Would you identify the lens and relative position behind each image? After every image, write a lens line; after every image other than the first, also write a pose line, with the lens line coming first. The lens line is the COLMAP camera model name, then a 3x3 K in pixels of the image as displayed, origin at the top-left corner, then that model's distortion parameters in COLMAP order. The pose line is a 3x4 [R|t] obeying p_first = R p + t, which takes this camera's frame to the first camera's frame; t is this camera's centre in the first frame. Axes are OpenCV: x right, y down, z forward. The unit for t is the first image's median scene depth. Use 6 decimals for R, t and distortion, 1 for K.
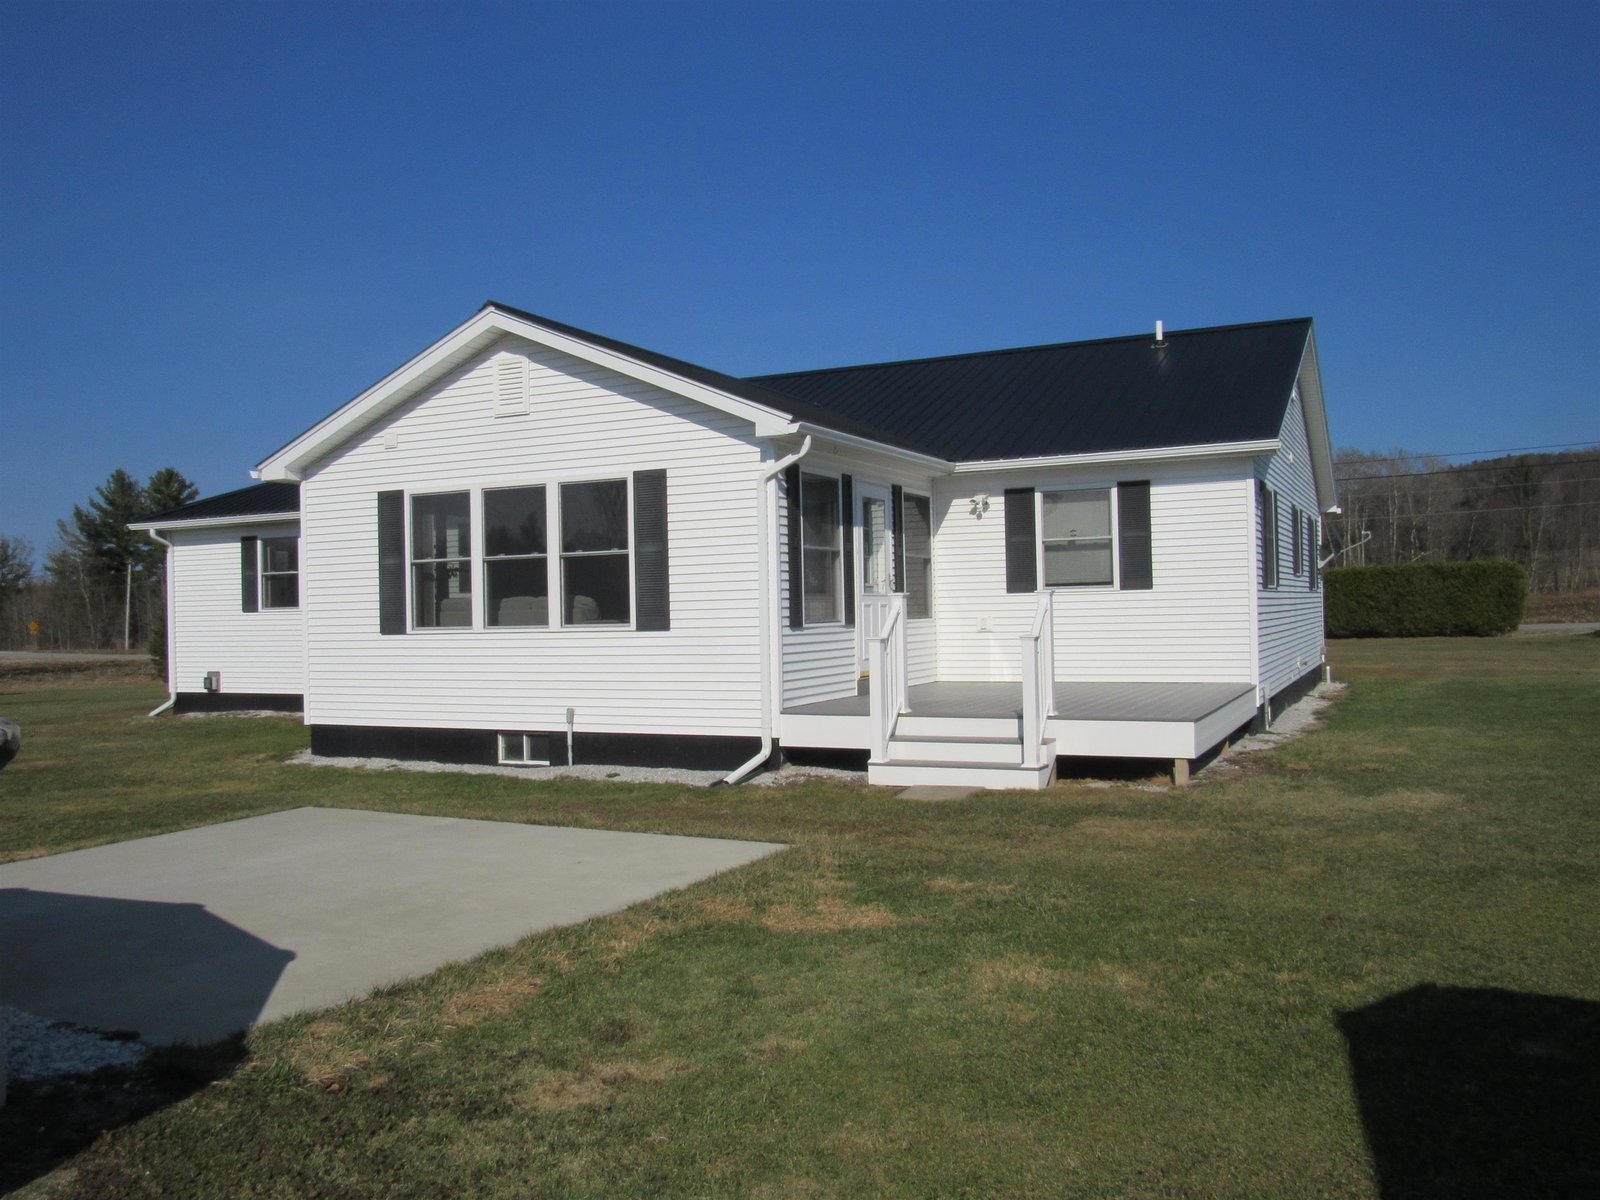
lens RADIAL K [[1298.5, 0, 800.0], [0, 1298.5, 600.0], [0, 0, 1]] dist [-0.032716, 0.002364]
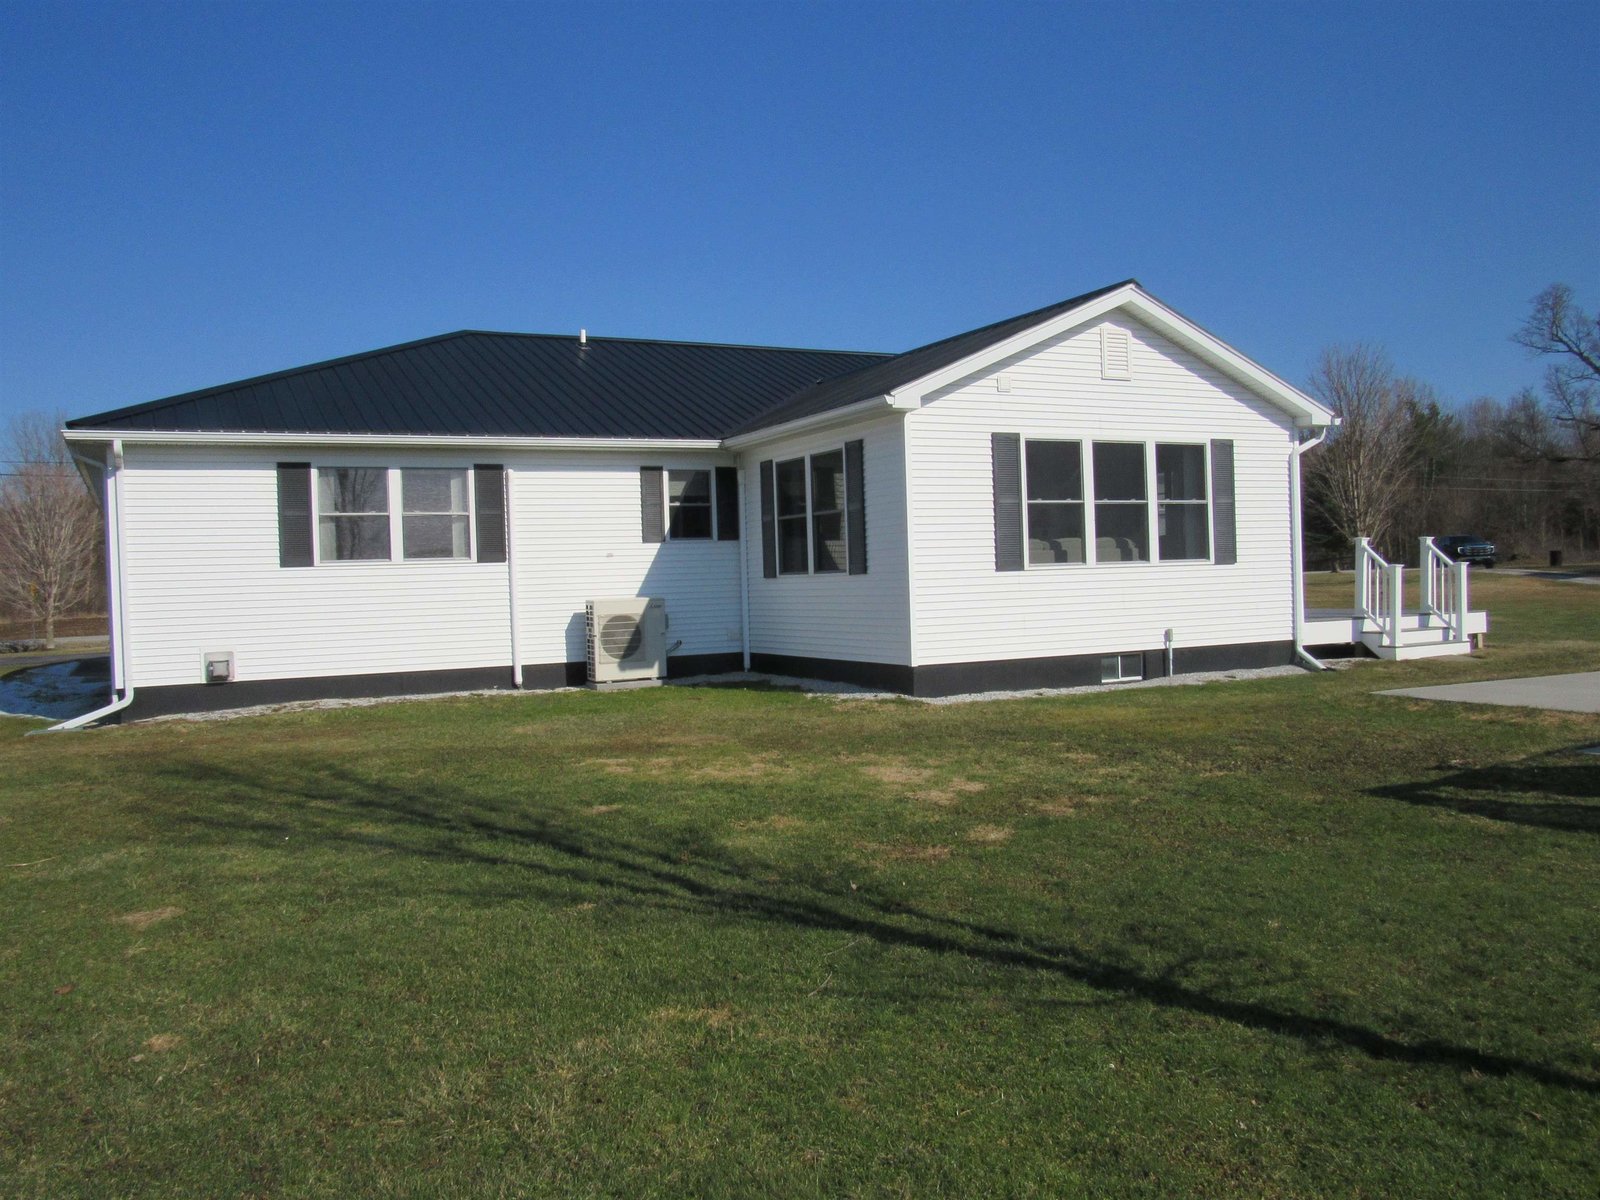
lens RADIAL K [[1298.5, 0, 800.0], [0, 1298.5, 600.0], [0, 0, 1]] dist [-0.032716, 0.002364]
pose [[0.598693, -0.012667, 0.800879, -1.271097], [0.012381, 0.999902, 0.006560, 0.041547], [-0.800883, 0.005988, 0.598791, 0.516726]]
